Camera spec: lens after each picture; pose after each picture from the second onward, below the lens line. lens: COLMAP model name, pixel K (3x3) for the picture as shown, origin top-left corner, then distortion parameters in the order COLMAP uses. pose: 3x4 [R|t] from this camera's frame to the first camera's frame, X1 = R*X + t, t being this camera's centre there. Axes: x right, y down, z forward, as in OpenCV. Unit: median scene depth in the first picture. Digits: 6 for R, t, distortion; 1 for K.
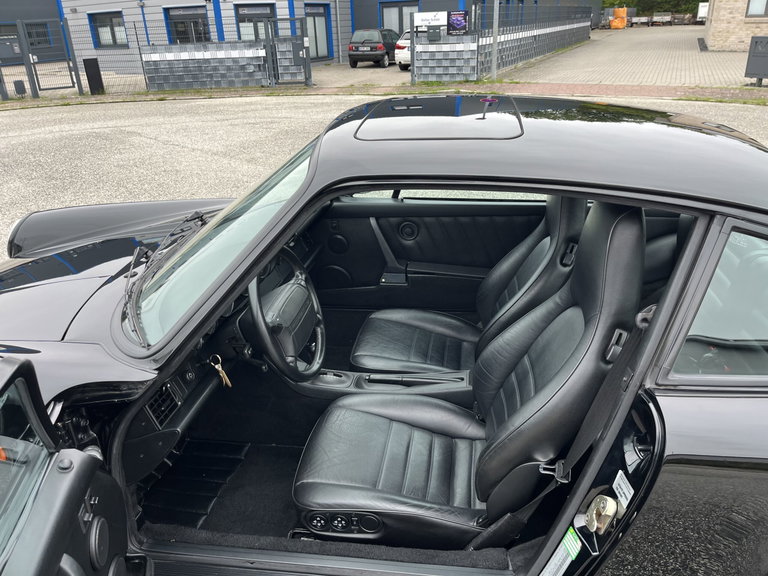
lens RADIAL K [[581.1, 0, 387.6], [0, 581.1, 290.7], [0, 0, 1]] dist [0.086095, -0.128247]
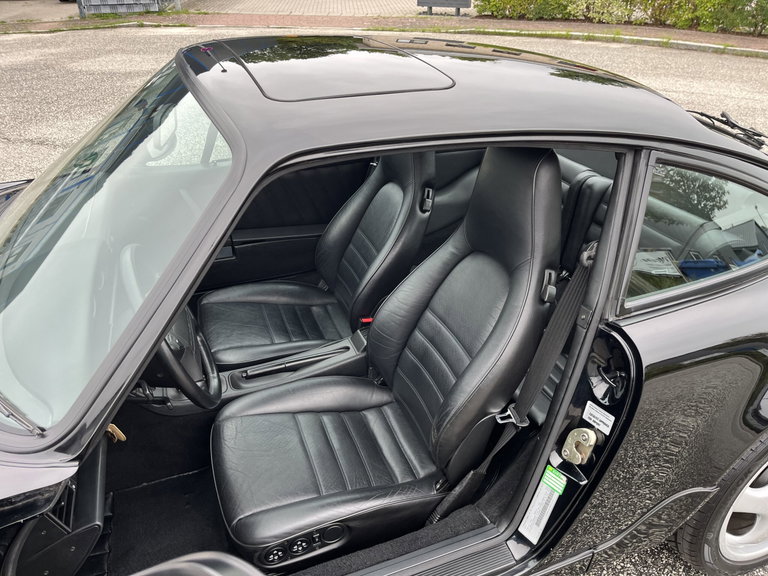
lens RADIAL K [[581.1, 0, 387.6], [0, 581.1, 290.7], [0, 0, 1]] dist [0.086095, -0.128247]
pose [[0.876932, -0.215270, 0.429709, -0.023187], [0.171061, 0.975333, 0.139515, -0.006863], [-0.449142, -0.048838, 0.892124, 0.015653]]
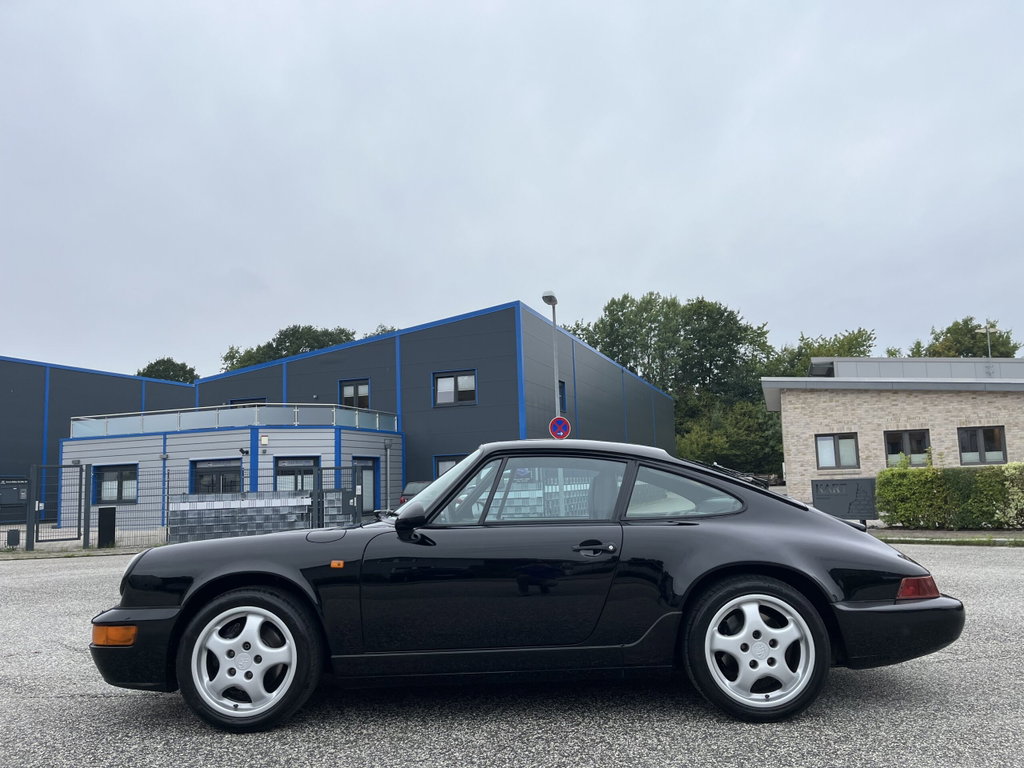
lens RADIAL K [[774.8, 0, 516.8], [0, 774.8, 387.5], [0, 0, 1]] dist [0.086095, -0.128247]
pose [[0.994400, 0.015200, 0.104587, -0.023520], [0.042355, 0.849337, -0.526150, 0.099152], [-0.096827, 0.527633, 0.843936, -0.146758]]
